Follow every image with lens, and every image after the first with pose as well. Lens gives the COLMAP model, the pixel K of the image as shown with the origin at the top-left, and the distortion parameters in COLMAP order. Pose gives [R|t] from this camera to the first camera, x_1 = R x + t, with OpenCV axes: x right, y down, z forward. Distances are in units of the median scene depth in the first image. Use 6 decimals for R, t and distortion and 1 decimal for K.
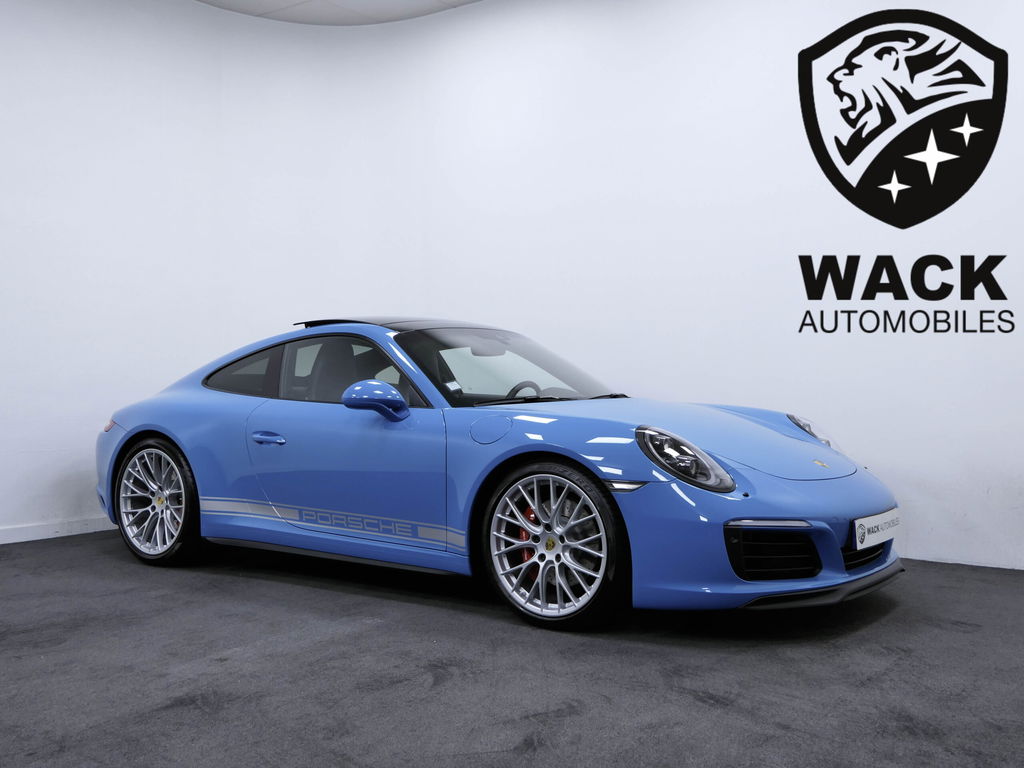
lens RADIAL K [[1191.5, 0, 512.0], [0, 1191.5, 384.0], [0, 0, 1]] dist [-0.015580, -0.014123]
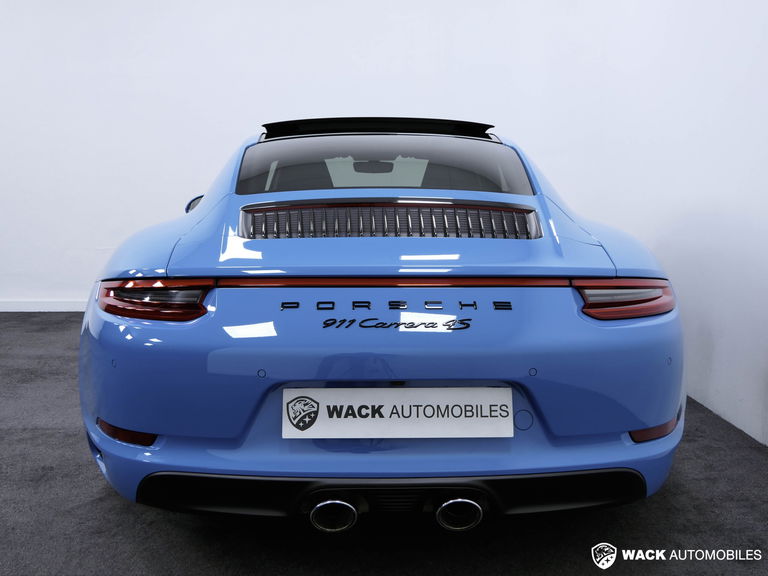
lens RADIAL K [[761.1, 0, 384.0], [0, 761.1, 288.0], [0, 0, 1]] dist [0.008896, 0.003518]
pose [[0.977820, 0.031551, 0.207058, -0.003678], [0.011775, 0.978744, -0.204746, -0.001305], [-0.209116, 0.202643, 0.956664, -0.102204]]
